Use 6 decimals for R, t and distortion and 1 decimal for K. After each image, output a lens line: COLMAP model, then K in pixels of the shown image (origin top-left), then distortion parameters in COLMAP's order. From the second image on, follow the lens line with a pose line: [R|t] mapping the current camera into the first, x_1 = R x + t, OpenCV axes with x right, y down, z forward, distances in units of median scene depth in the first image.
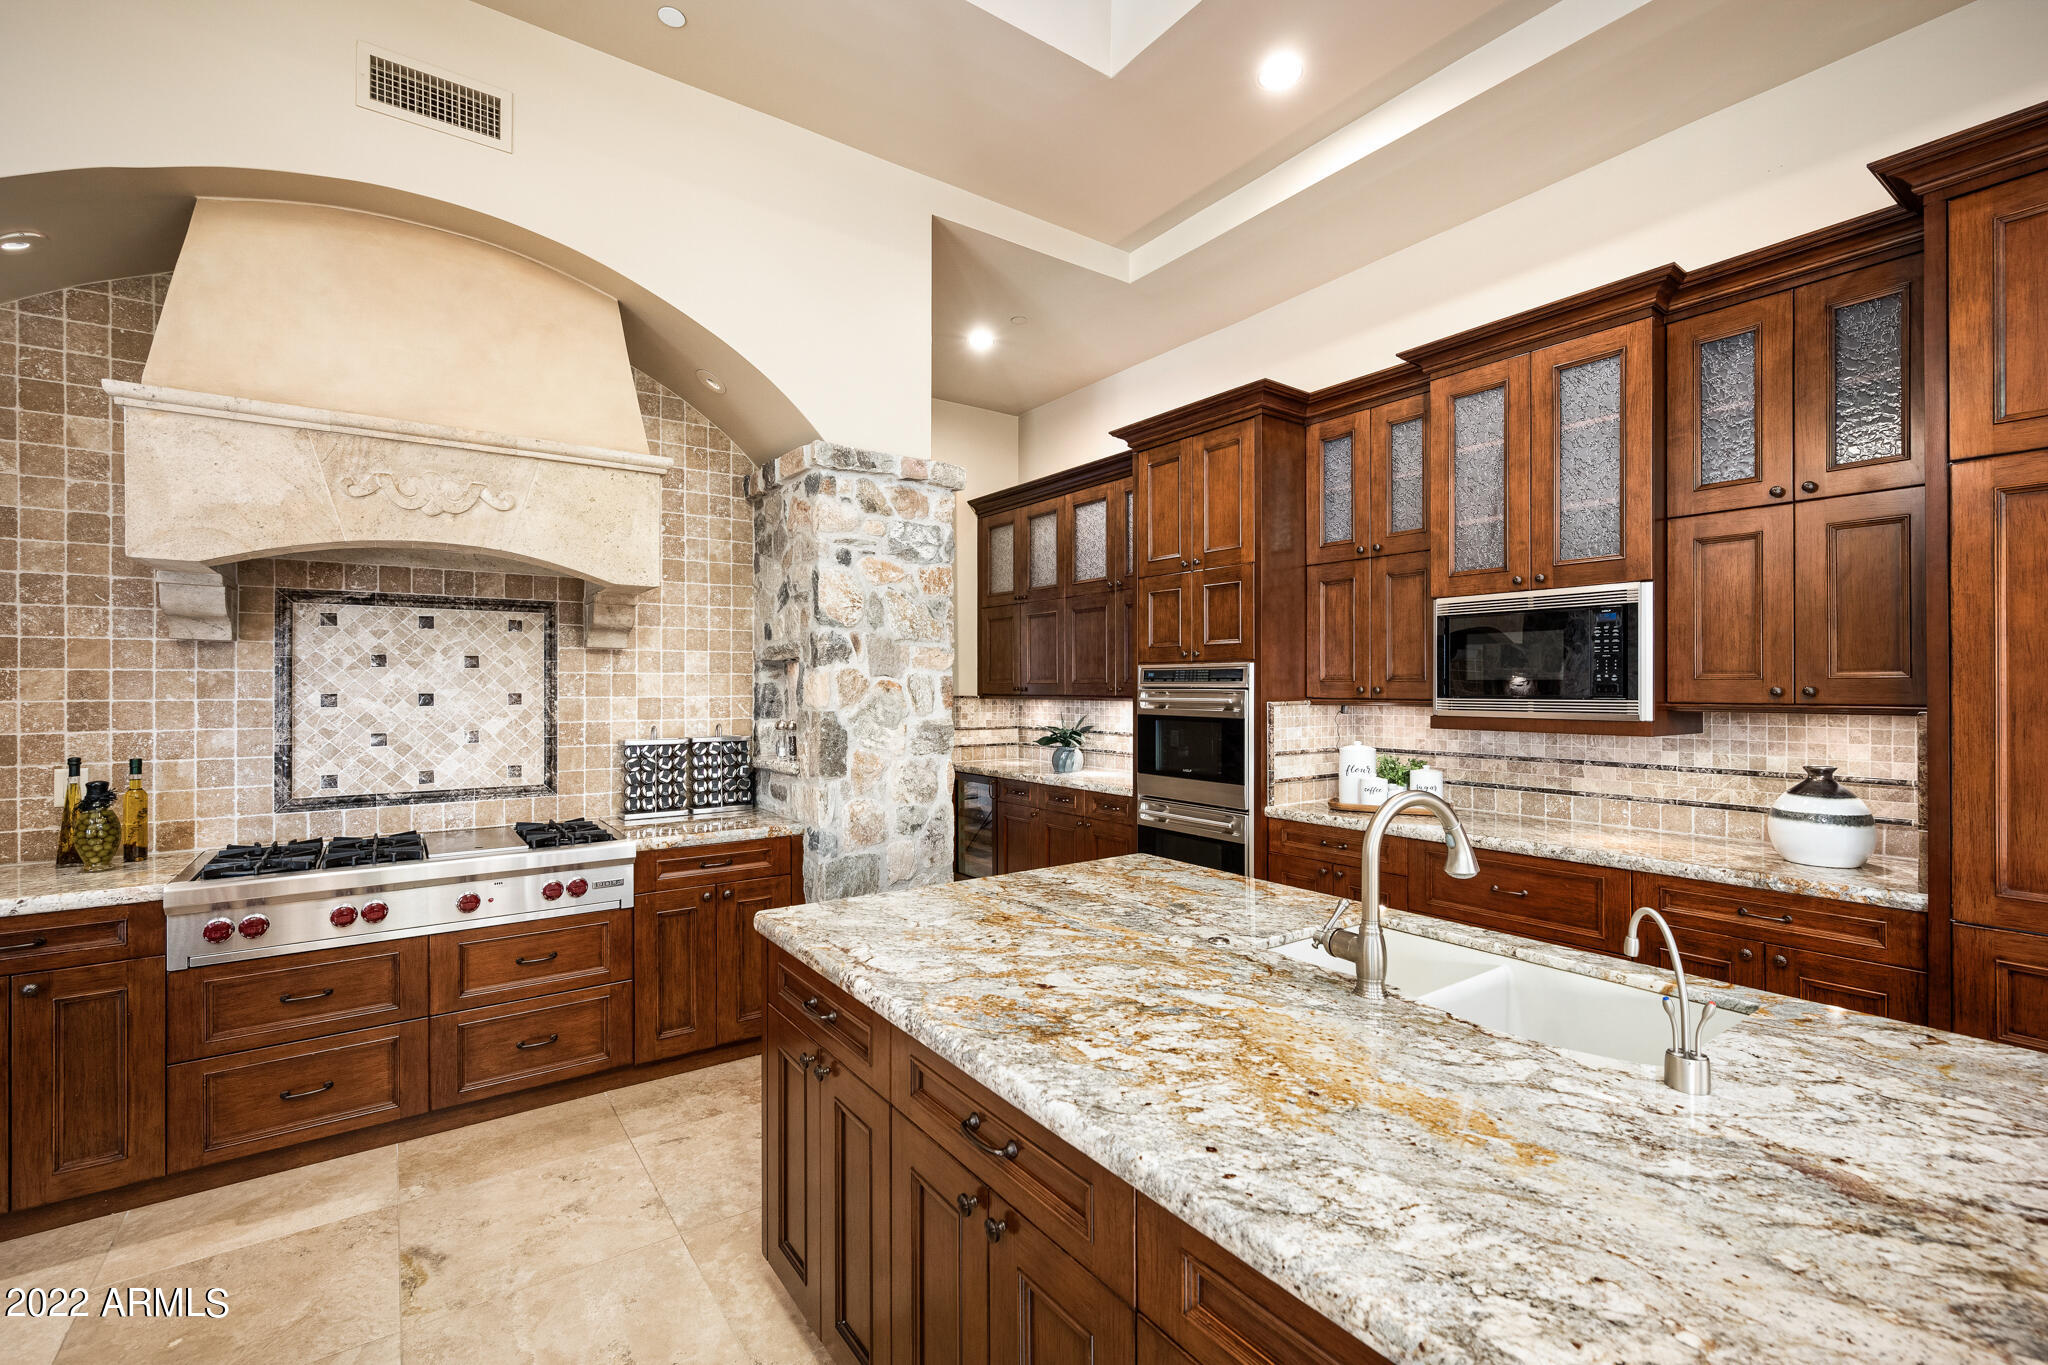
lens RADIAL K [[873.3, 0, 1015.4], [0, 873.3, 684.2], [0, 0, 1]] dist [-0.002118, 0.000549]
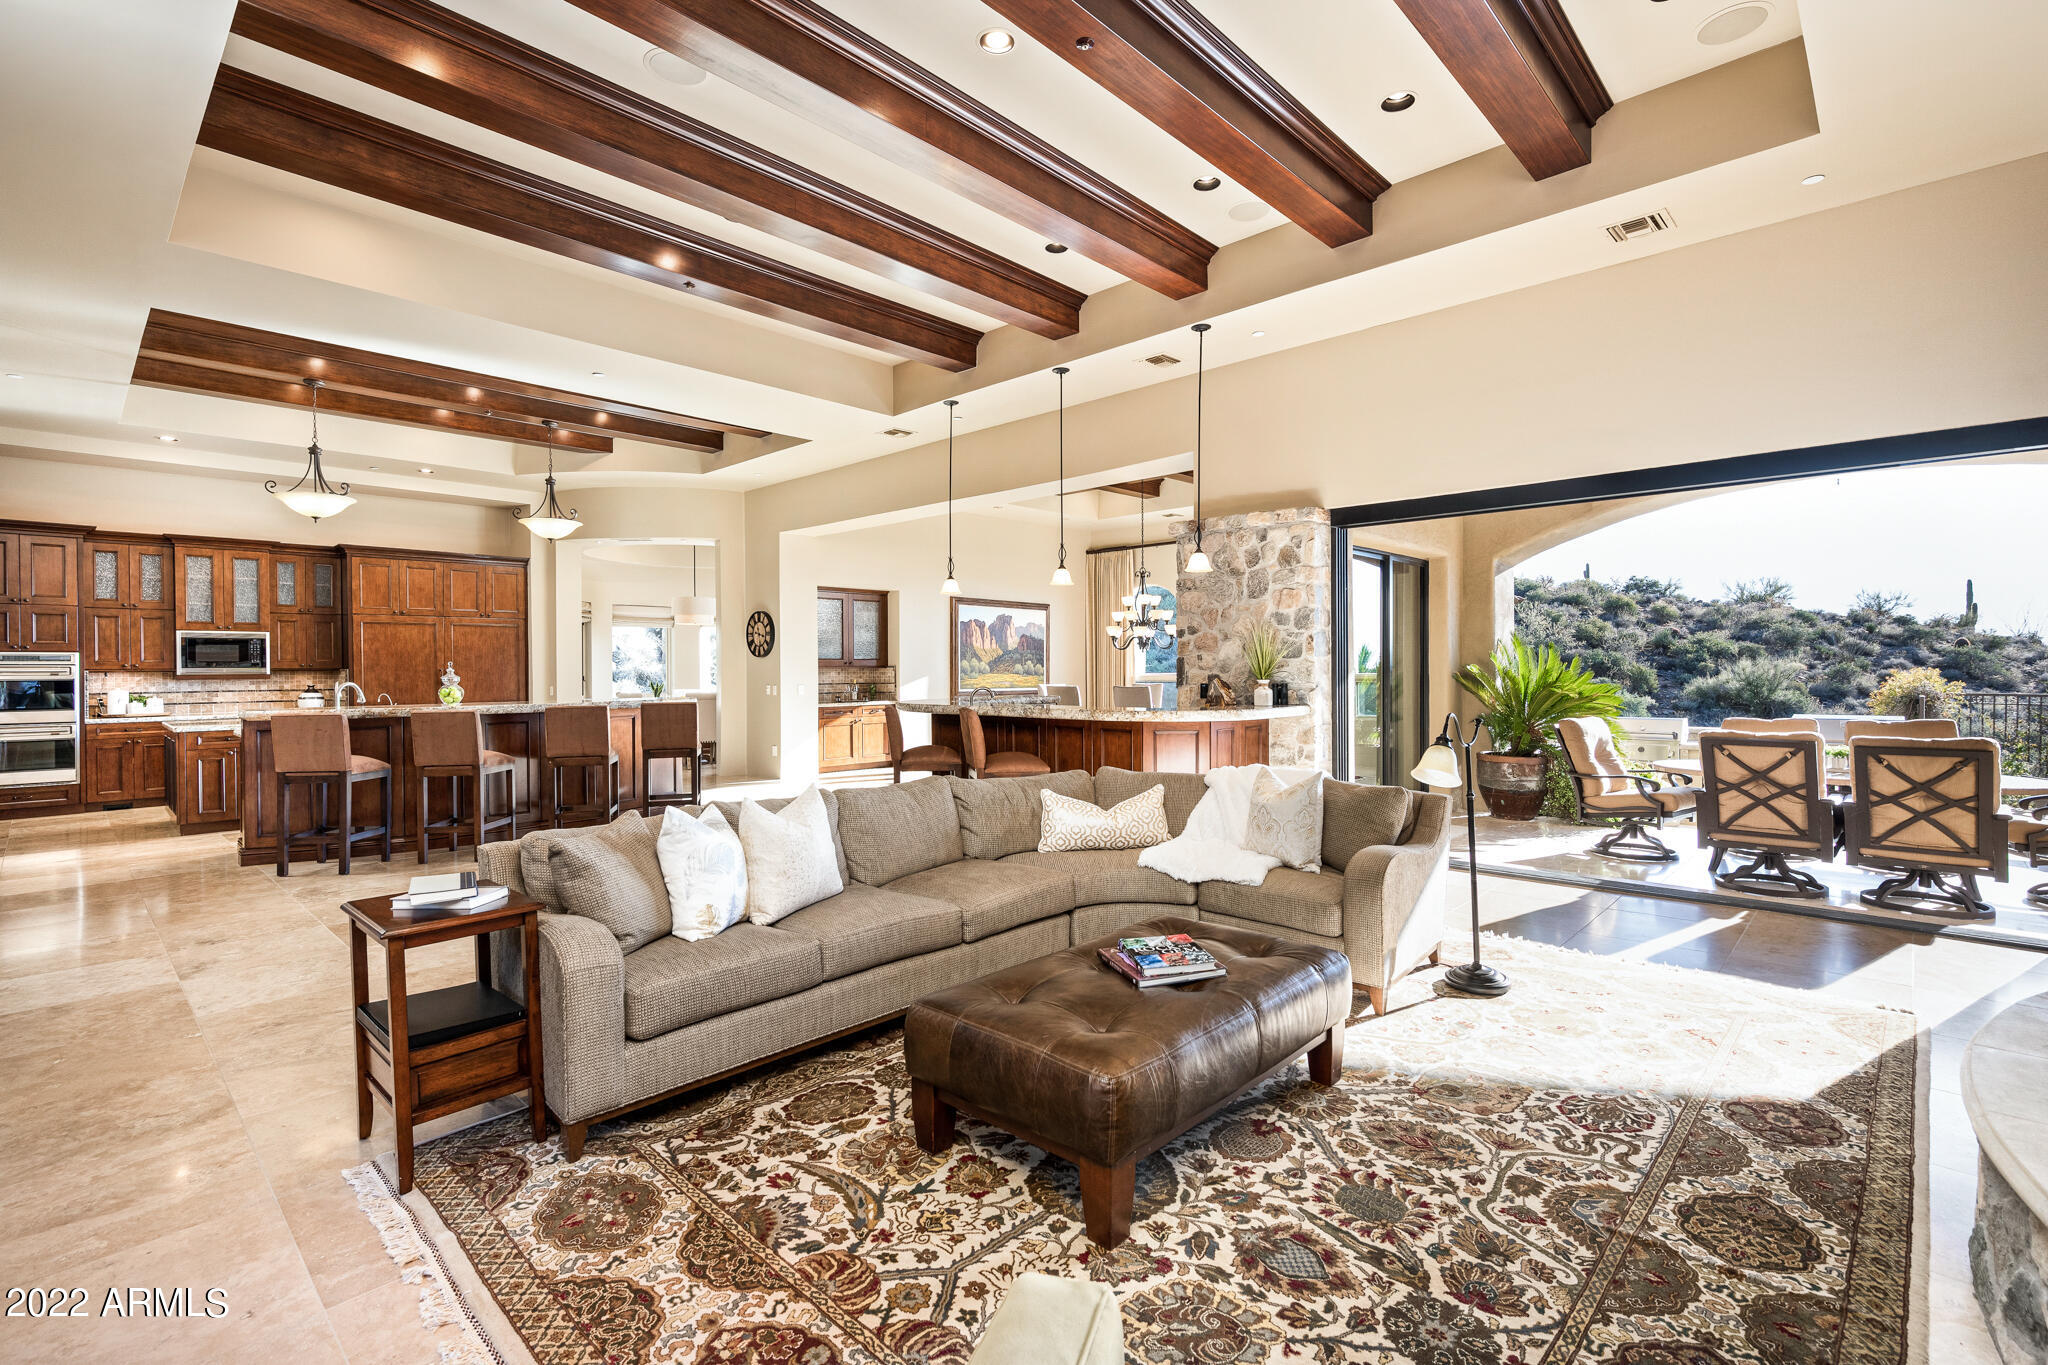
lens RADIAL K [[939.2, 0, 1033.7], [0, 939.2, 679.7], [0, 0, 1]] dist [0.005702, -0.000493]
pose [[-0.182945, -0.009017, 0.983082, -2.786177], [0.004840, 0.999938, 0.010072, 0.034818], [-0.983111, 0.006601, -0.182890, -1.007368]]
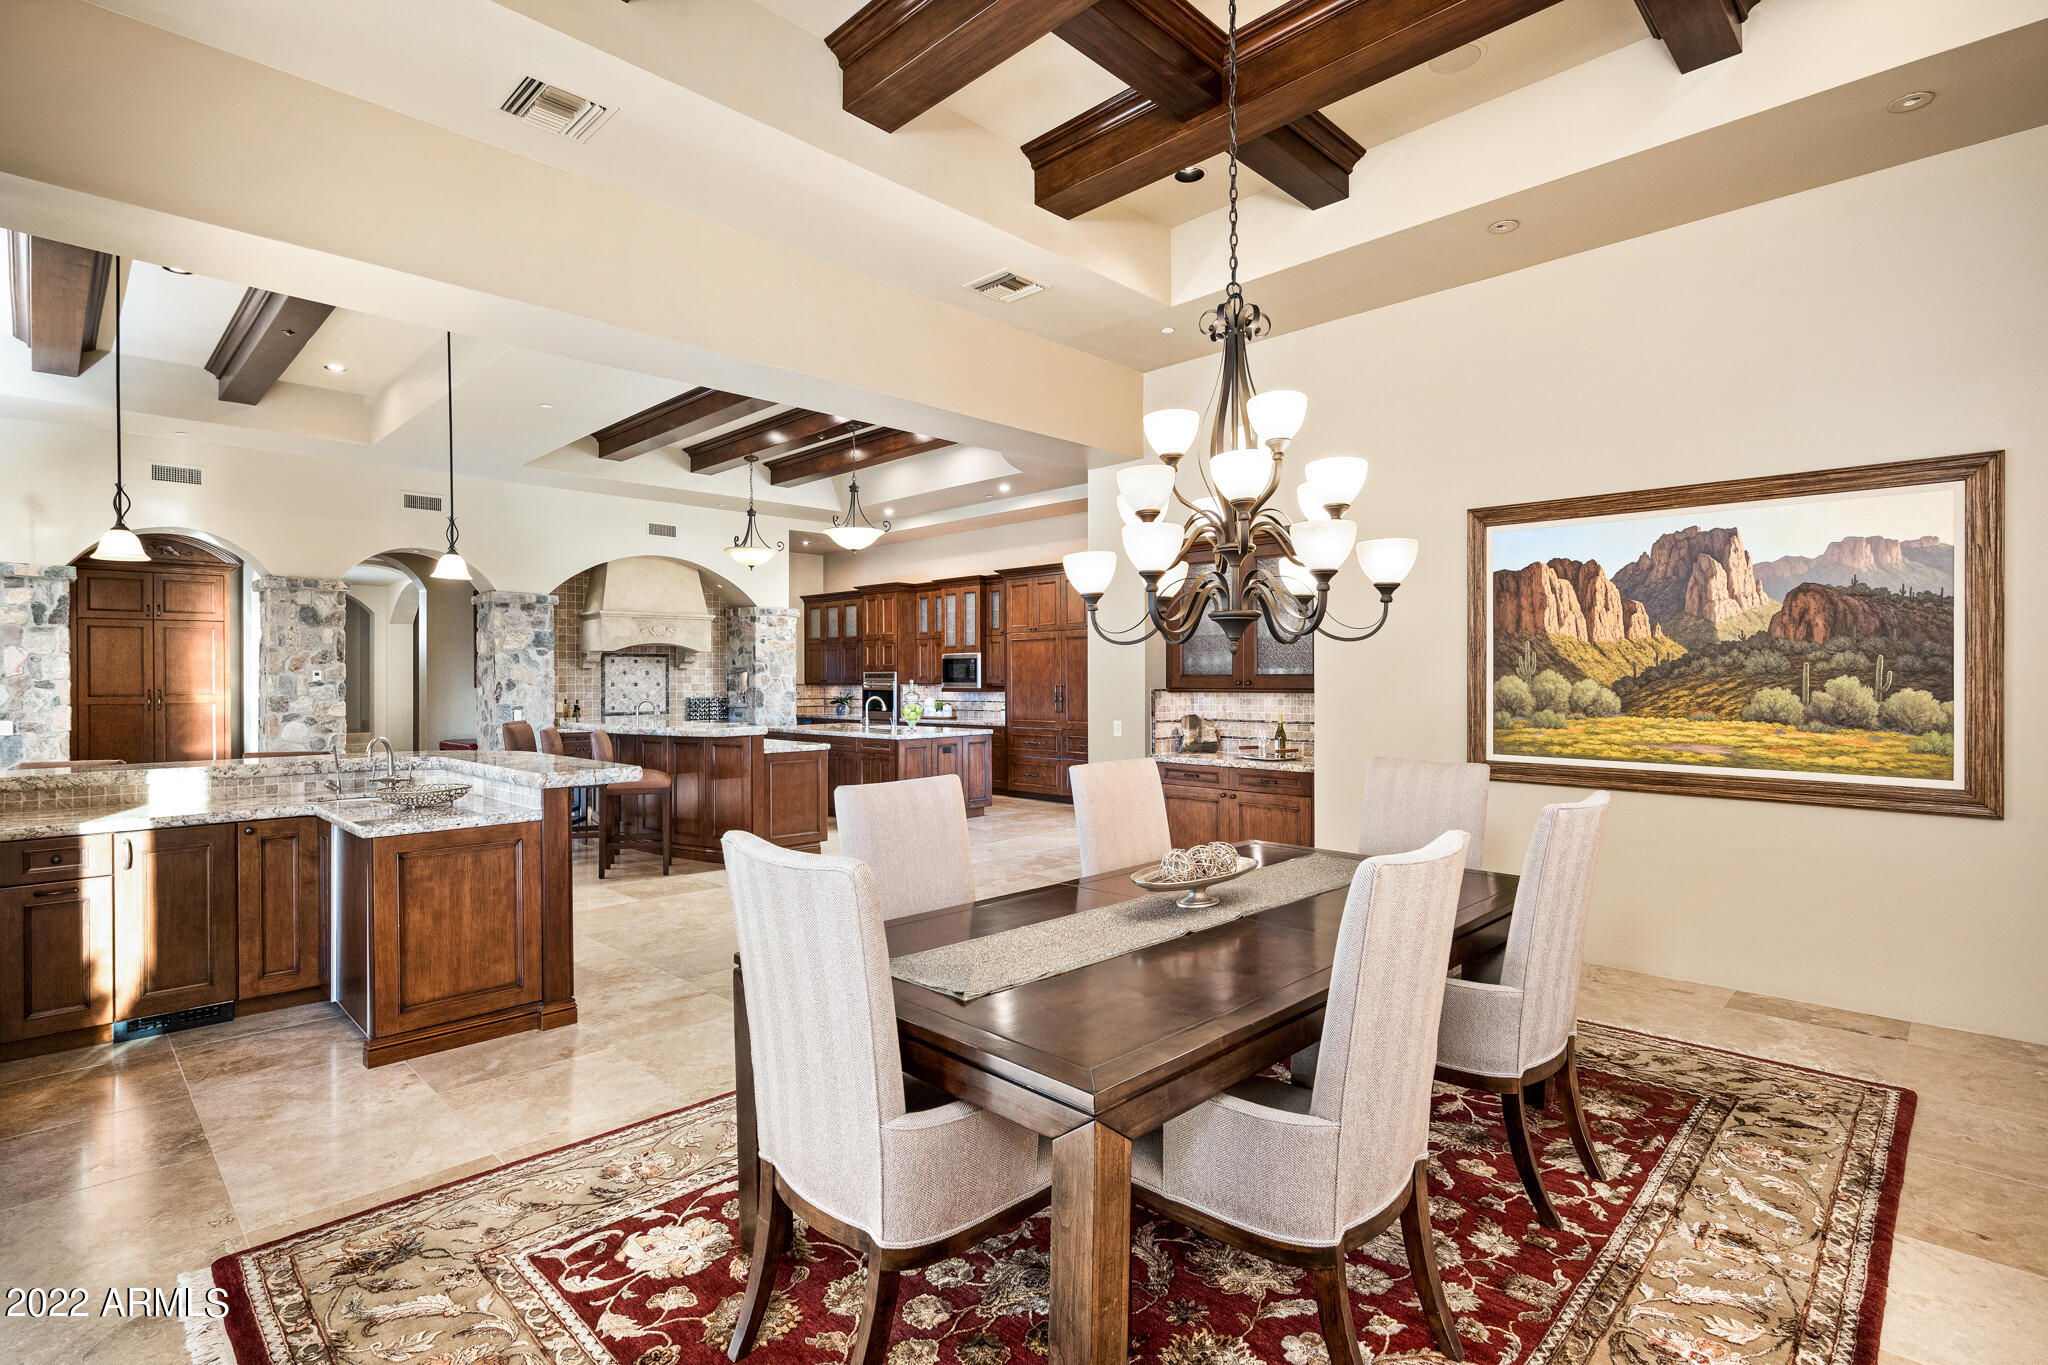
lens RADIAL K [[1006.5, 0, 1008.4], [0, 1006.5, 675.4], [0, 0, 1]] dist [0.001956, -0.000125]
pose [[0.988016, -0.002518, 0.154330, 0.132488], [0.002657, 0.999996, -0.000690, -0.010298], [-0.154328, 0.001092, 0.988019, -2.881735]]
